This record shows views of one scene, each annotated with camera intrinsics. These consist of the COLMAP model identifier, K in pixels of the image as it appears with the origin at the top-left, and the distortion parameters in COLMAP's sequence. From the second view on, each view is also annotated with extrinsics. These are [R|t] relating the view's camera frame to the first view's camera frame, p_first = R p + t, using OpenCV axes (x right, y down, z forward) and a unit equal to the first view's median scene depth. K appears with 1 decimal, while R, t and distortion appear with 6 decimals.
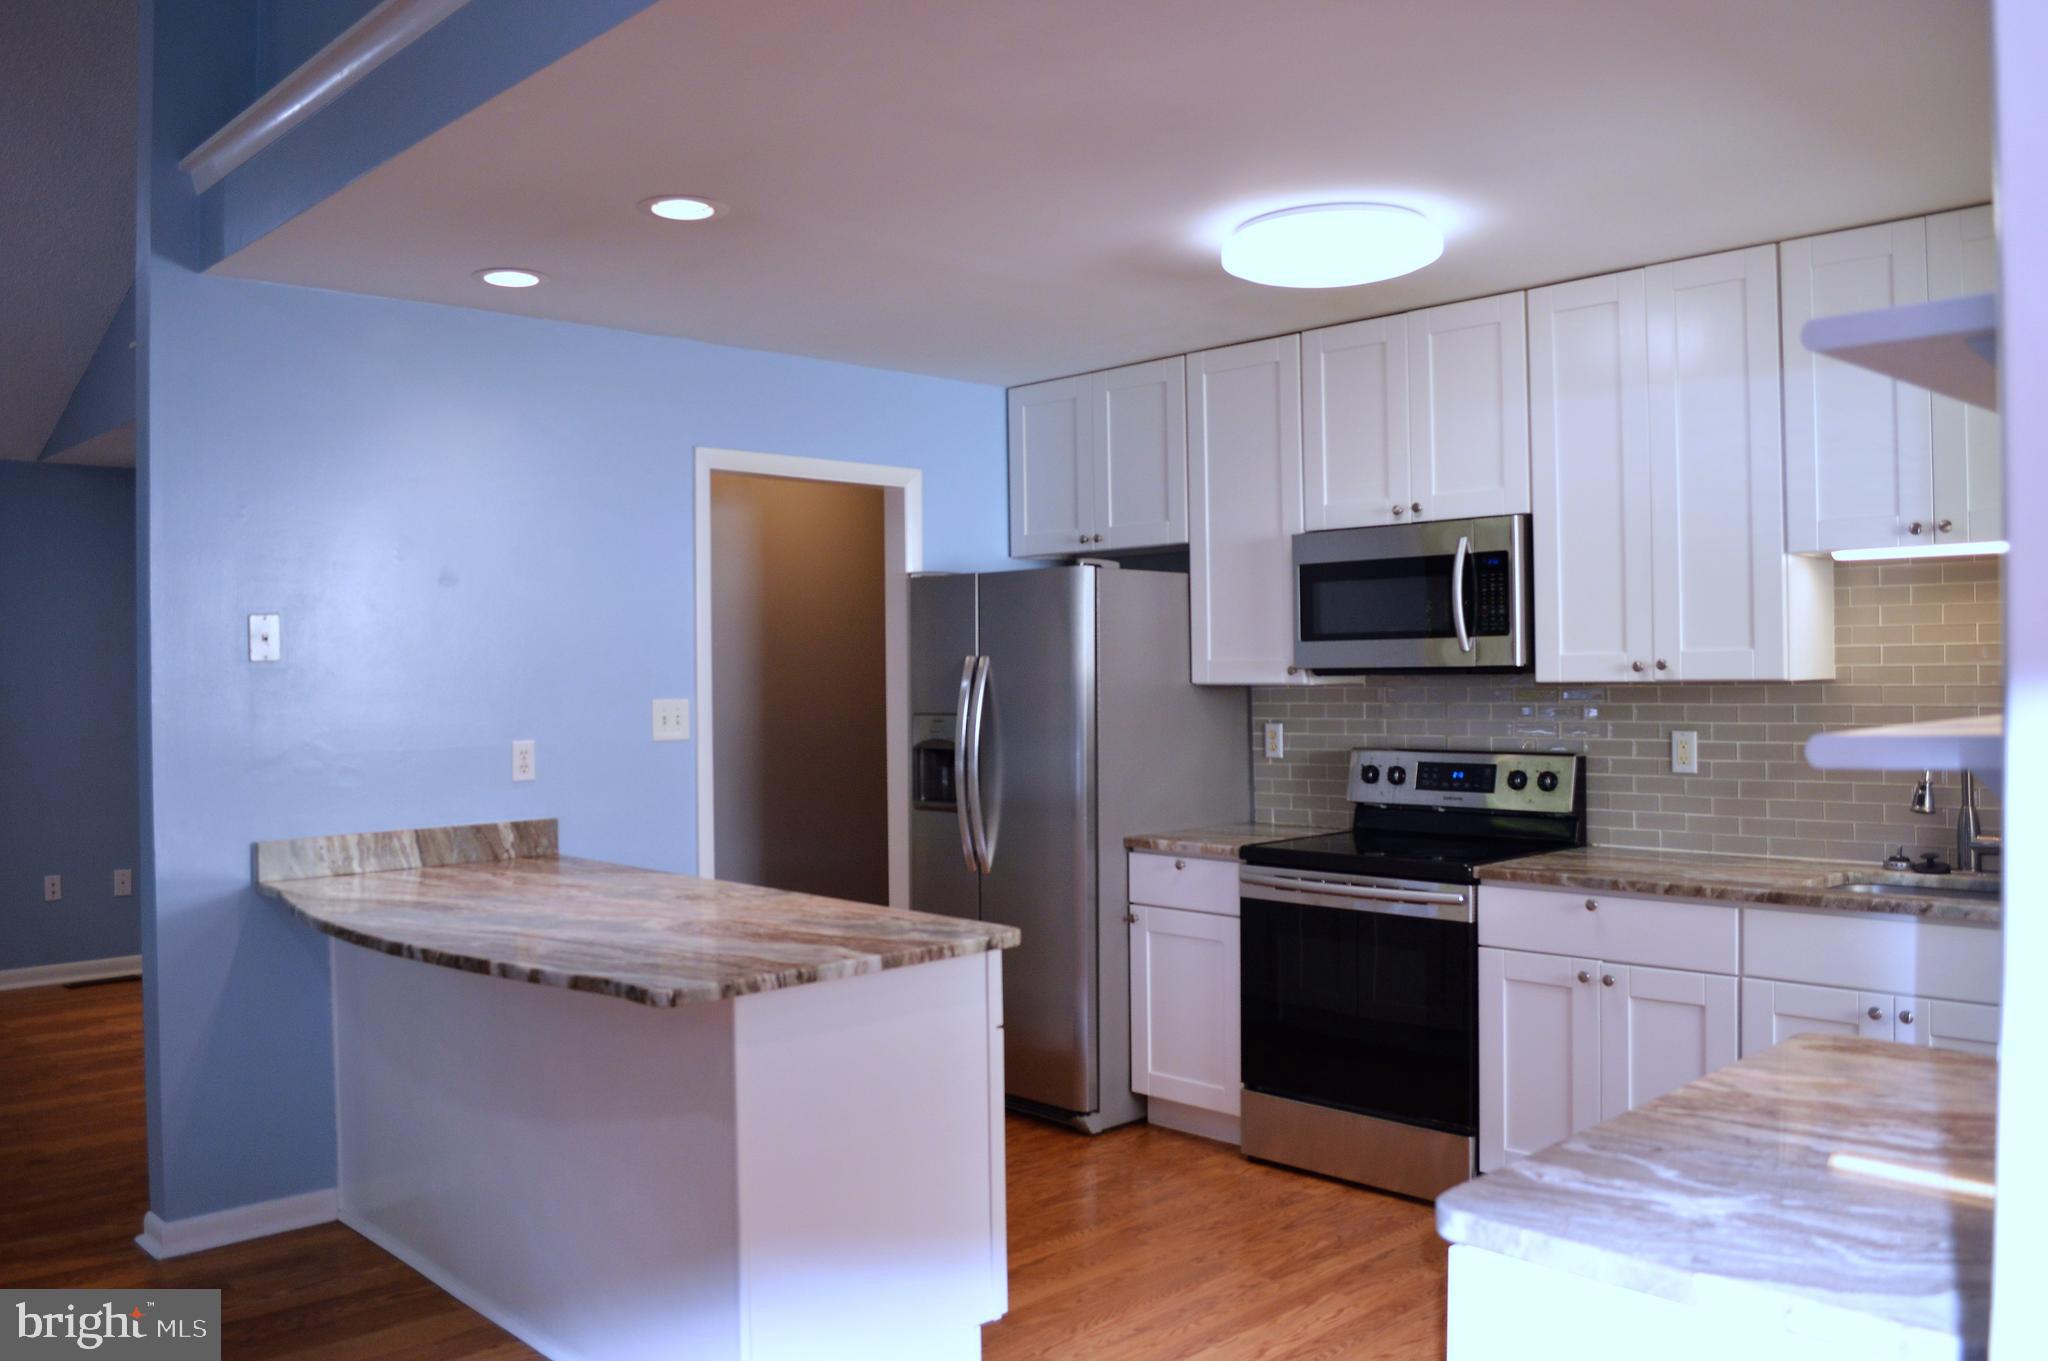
lens RADIAL K [[1642.5, 0, 1023.2], [0, 1642.5, 673.2], [0, 0, 1]] dist [-0.082449, 0.014469]
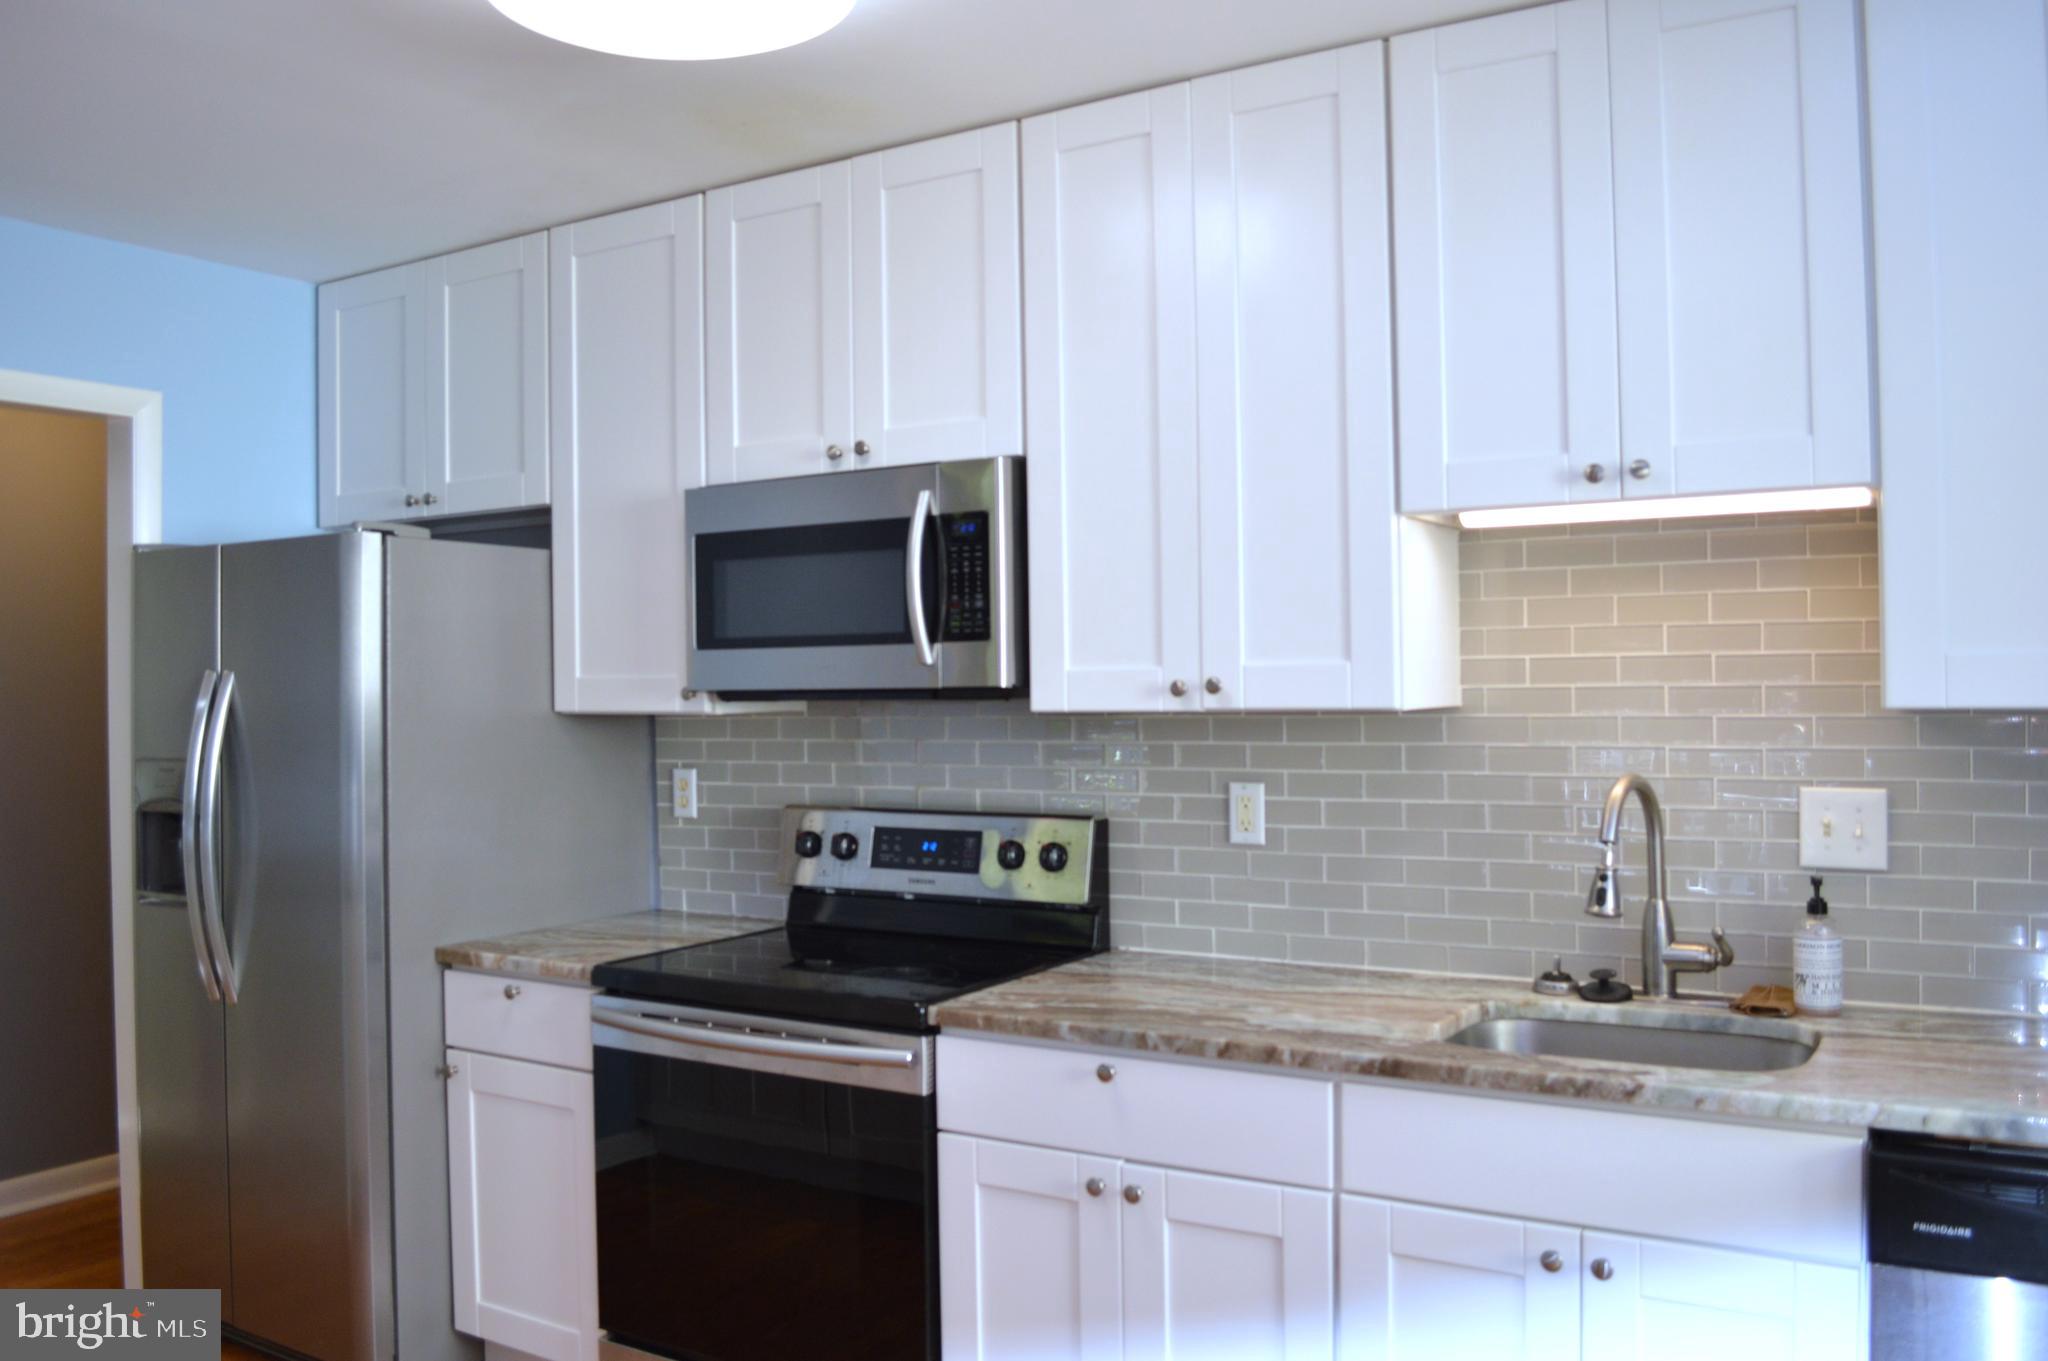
lens RADIAL K [[1642.5, 0, 1023.4], [0, 1642.5, 672.0], [0, 0, 1]] dist [-0.082449, 0.014469]
pose [[0.967791, 0.001405, 0.251752, 0.145034], [0.001166, 0.999949, -0.010062, -0.003906], [-0.251754, 0.010031, 0.967739, 0.359525]]
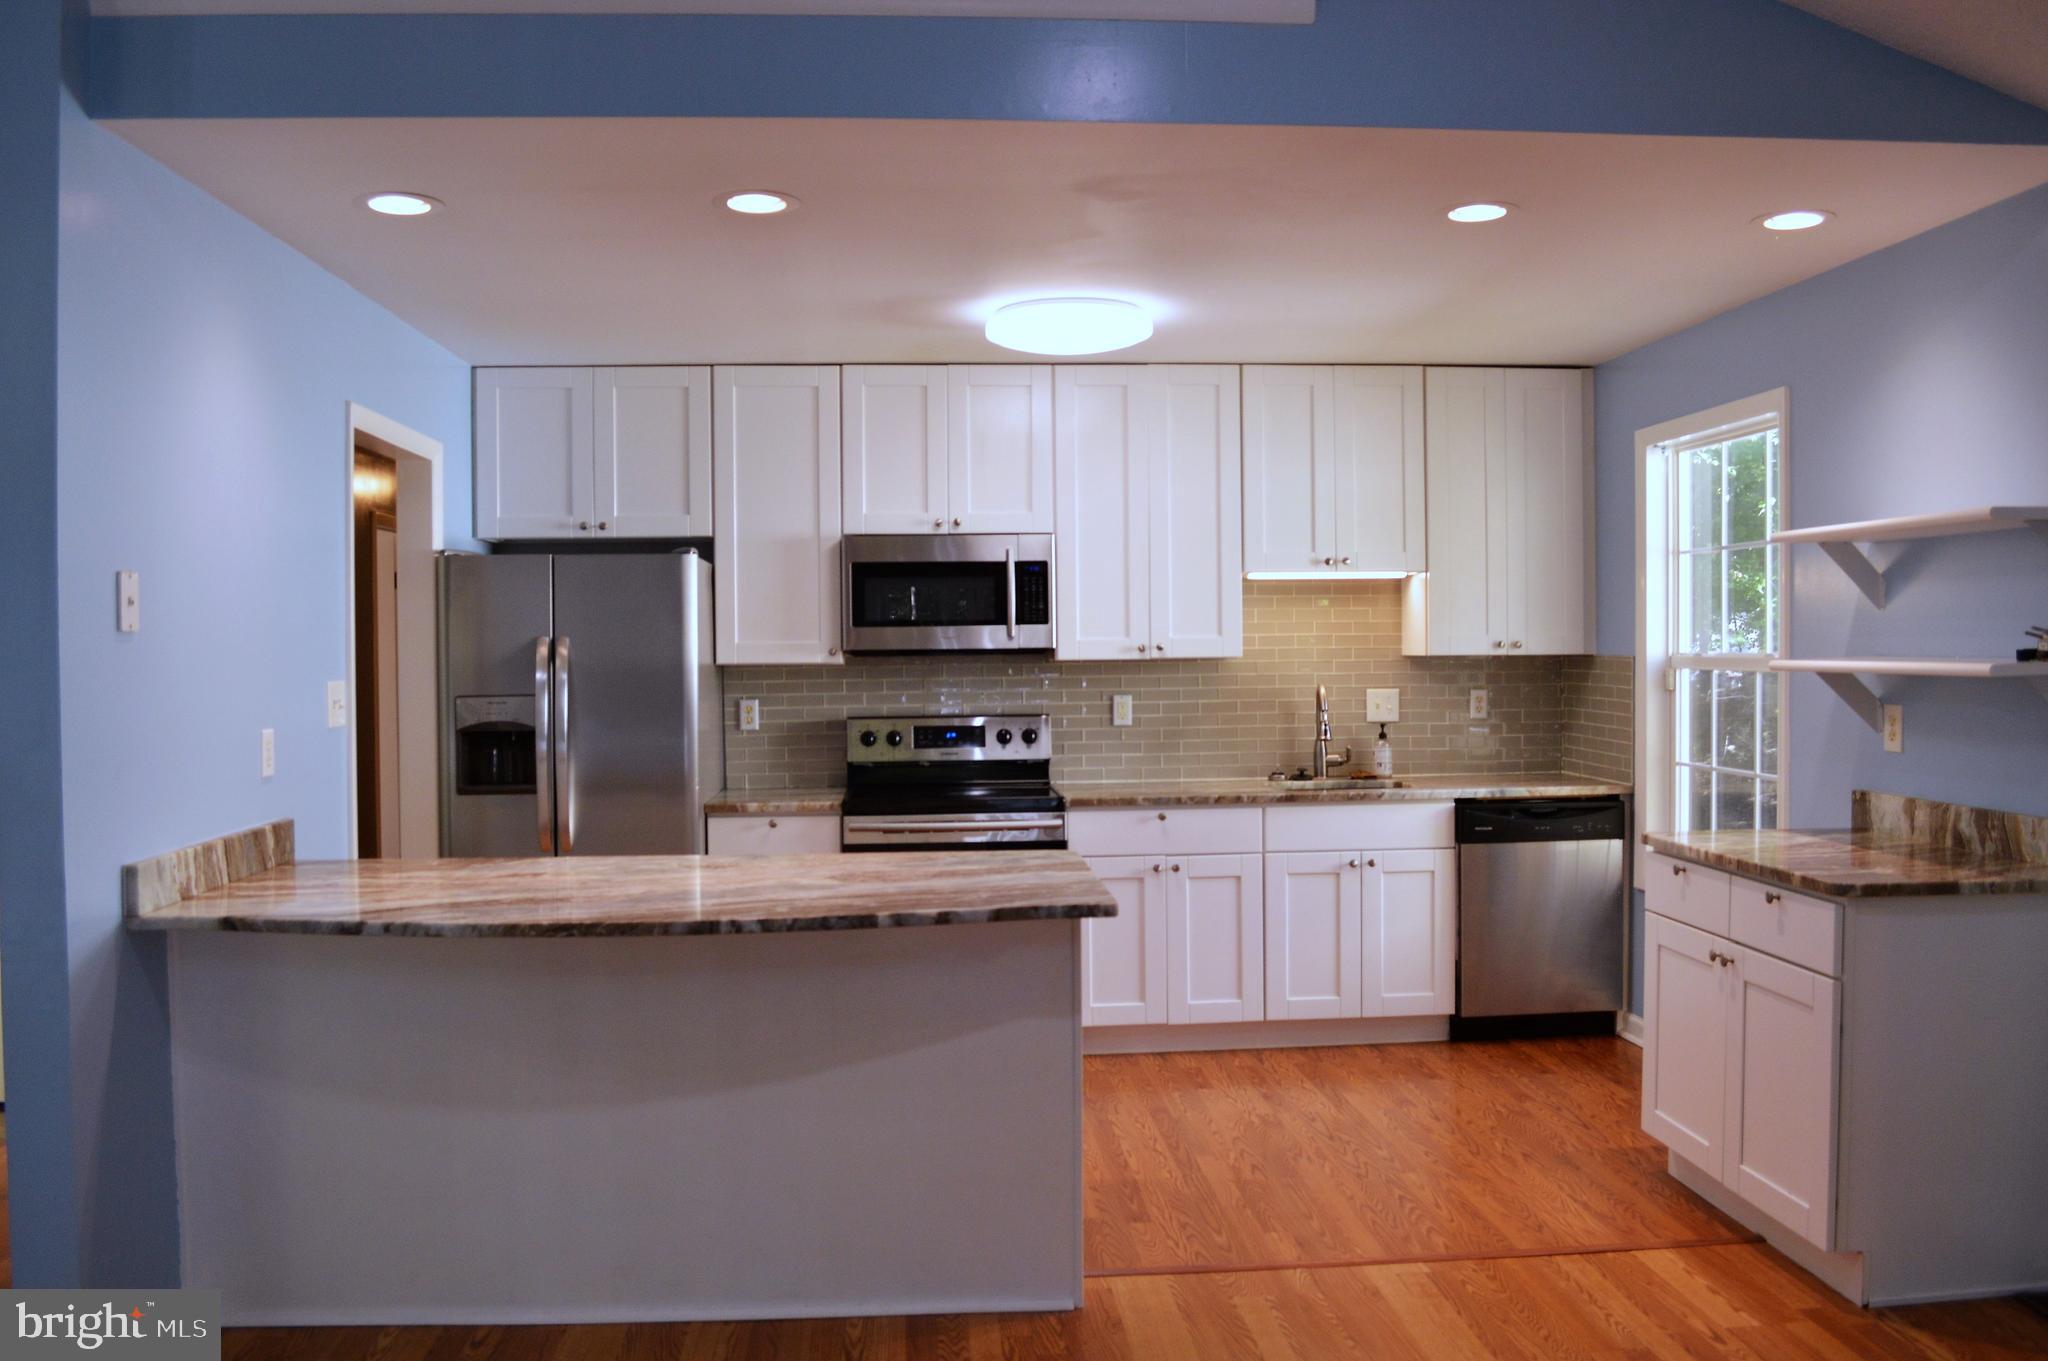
lens RADIAL K [[1642.5, 0, 1011.0], [0, 1642.5, 673.7], [0, 0, 1]] dist [-0.082449, 0.014469]
pose [[0.639159, -0.005857, 0.769052, -0.746609], [0.003954, 0.999983, 0.004329, 0.010591], [-0.769064, 0.000274, 0.639172, 0.169538]]
